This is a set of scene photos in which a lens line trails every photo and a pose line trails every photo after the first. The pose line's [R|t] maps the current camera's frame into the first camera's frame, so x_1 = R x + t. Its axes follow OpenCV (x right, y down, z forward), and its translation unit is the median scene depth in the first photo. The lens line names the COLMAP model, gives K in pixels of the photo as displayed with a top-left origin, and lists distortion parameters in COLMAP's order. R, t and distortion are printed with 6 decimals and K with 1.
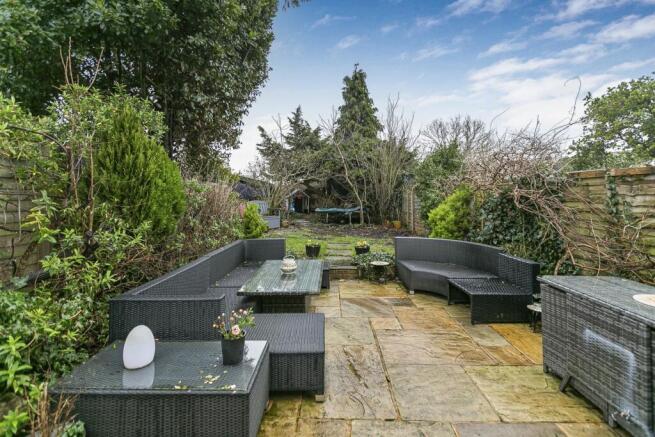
lens RADIAL K [[303.6, 0, 331.8], [0, 303.6, 187.1], [0, 0, 1]] dist [-0.000007, 0.000026]
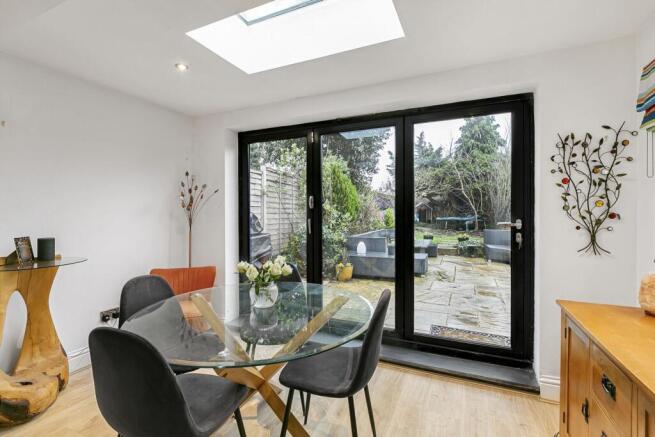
lens RADIAL K [[303.6, 0, 325.7], [0, 303.6, 213.8], [0, 0, 1]] dist [-0.000007, 0.000026]
pose [[0.910861, 0.003131, -0.412700, 0.041593], [0.012571, 0.999297, 0.035325, 0.007776], [0.412521, -0.037364, 0.910182, -0.260899]]
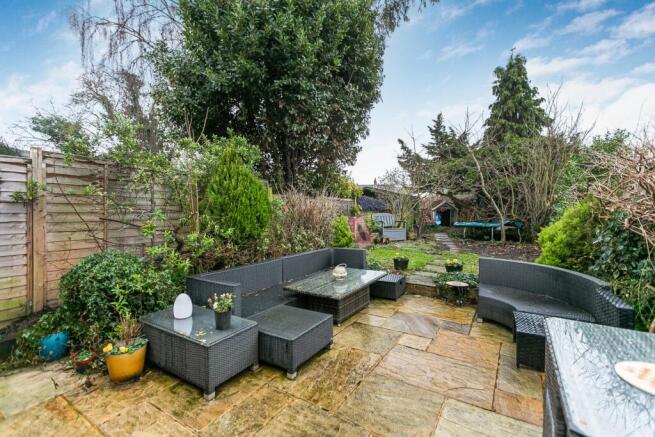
lens RADIAL K [[303.6, 0, 326.5], [0, 303.6, 216.2], [0, 0, 1]] dist [-0.000007, 0.000026]
pose [[0.847683, 0.014615, -0.530301, 0.106975], [0.015519, 0.998509, 0.052325, -0.002134], [0.530275, -0.052585, 0.846193, 0.010605]]
